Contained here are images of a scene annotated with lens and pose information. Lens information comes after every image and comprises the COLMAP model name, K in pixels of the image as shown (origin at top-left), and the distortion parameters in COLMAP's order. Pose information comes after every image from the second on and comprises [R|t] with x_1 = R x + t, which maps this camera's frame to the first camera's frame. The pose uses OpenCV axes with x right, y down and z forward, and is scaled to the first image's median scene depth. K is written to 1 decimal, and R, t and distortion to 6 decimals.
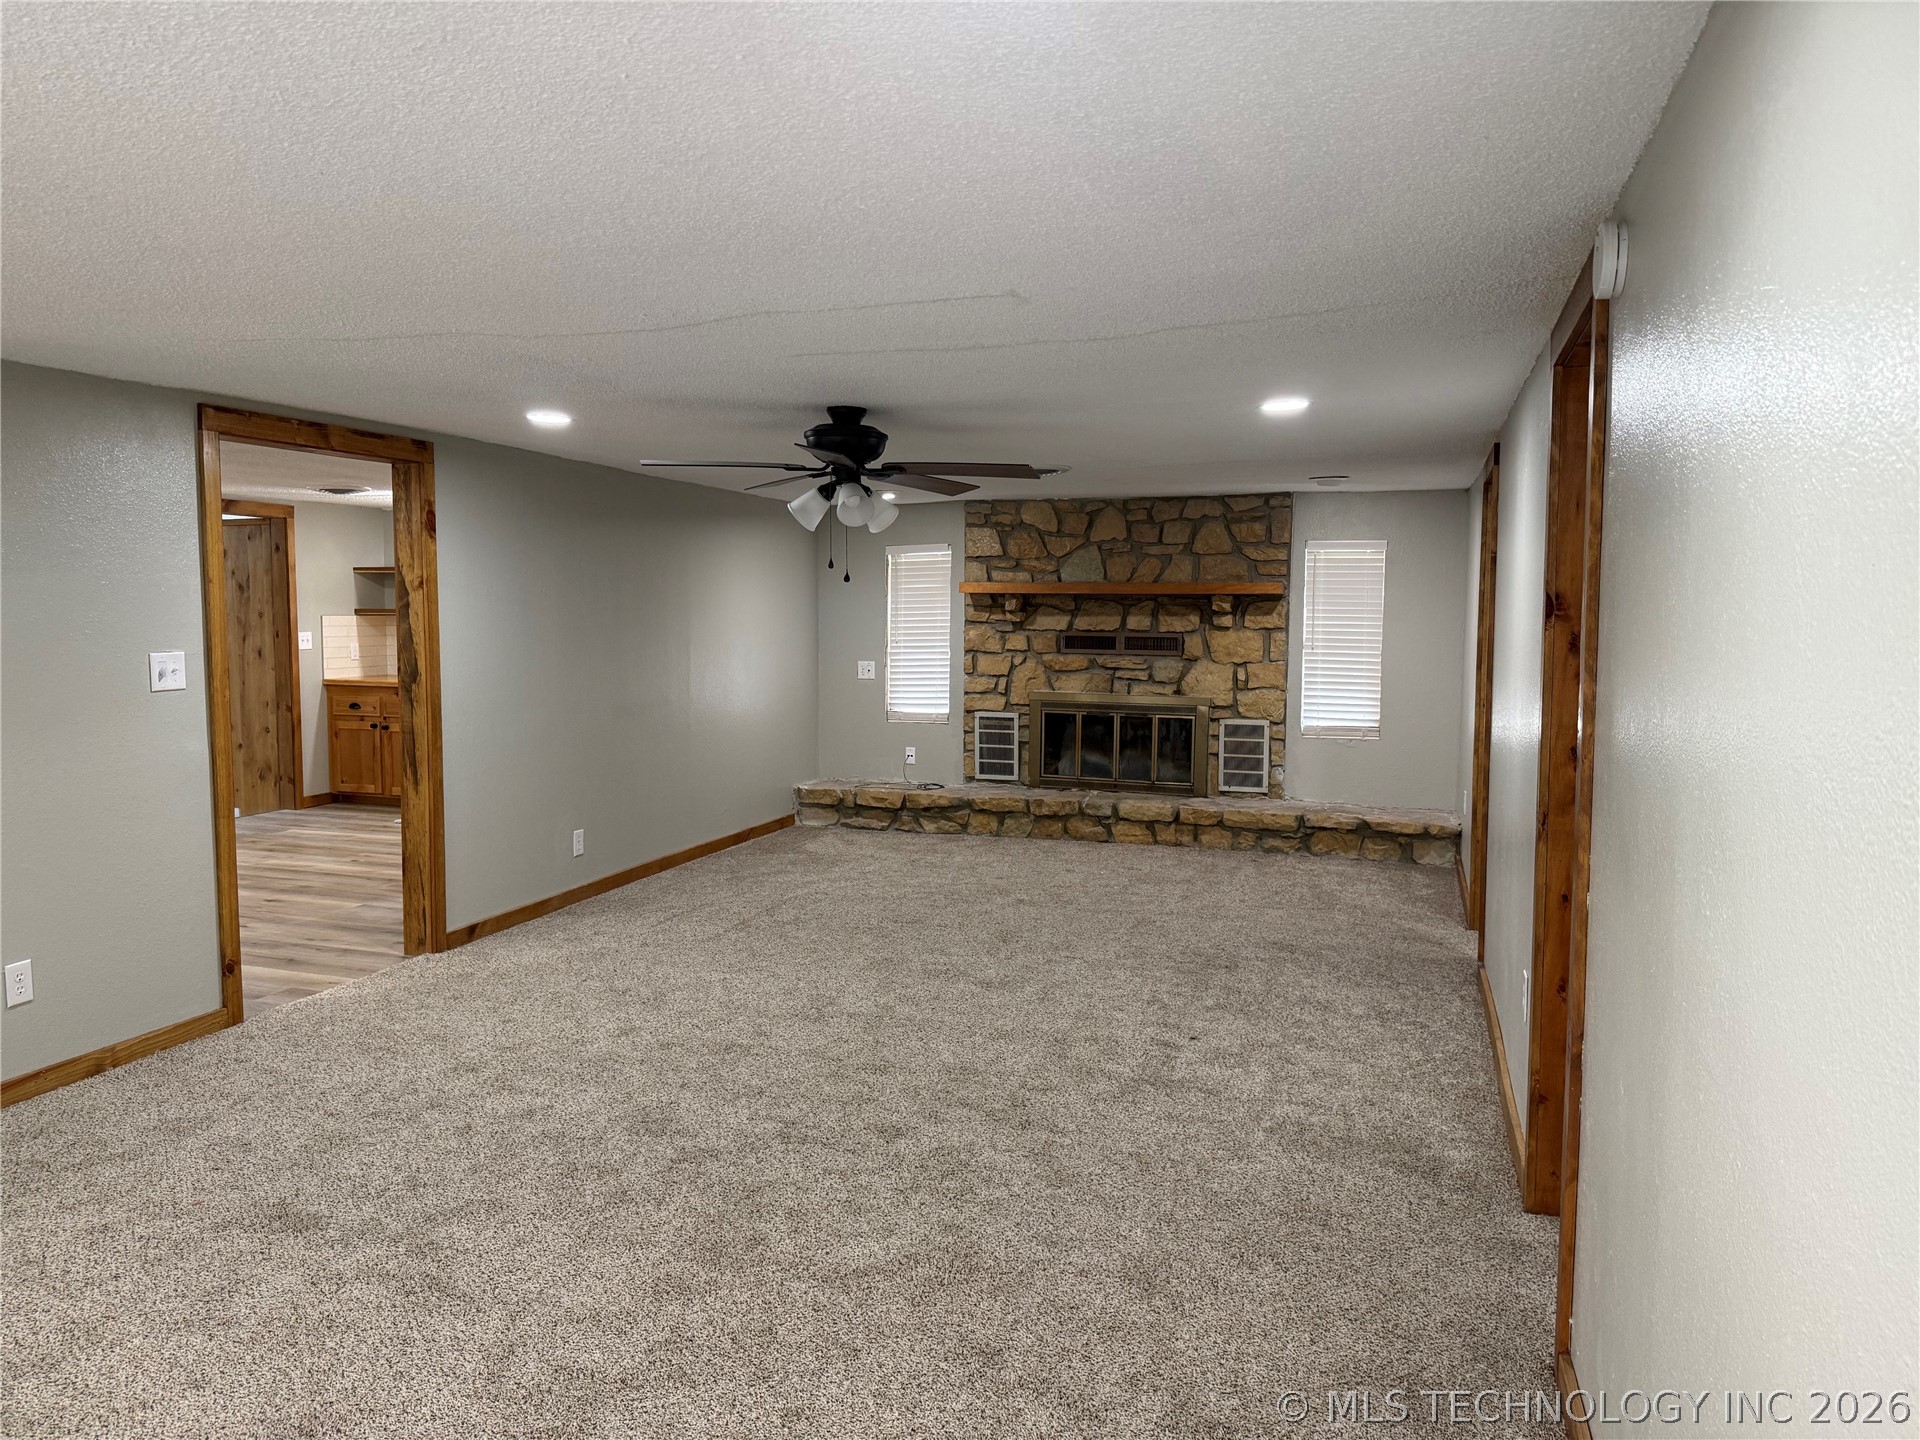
lens RADIAL K [[1340.6, 0, 960.0], [0, 1340.6, 720.0], [0, 0, 1]] dist [0.004729, -0.028779]
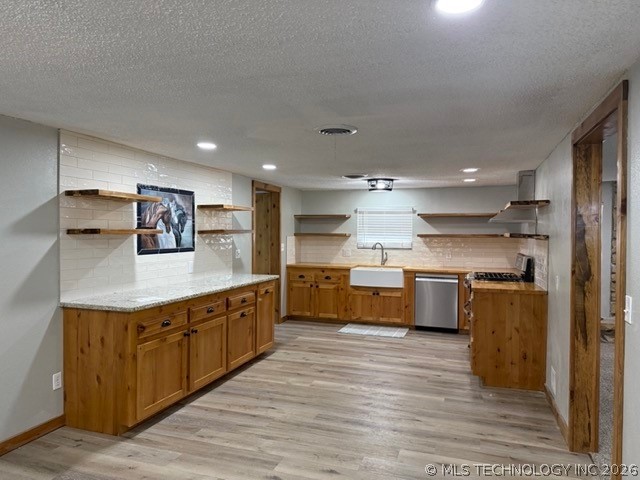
lens RADIAL K [[446.9, 0, 320.0], [0, 446.9, 240.0], [0, 0, 1]] dist [0.004729, -0.028779]
pose [[0.999378, 0.001654, -0.035216, -0.397901], [-0.003977, 0.997810, -0.066022, -0.022319], [0.035029, 0.066121, 0.997197, 0.257962]]
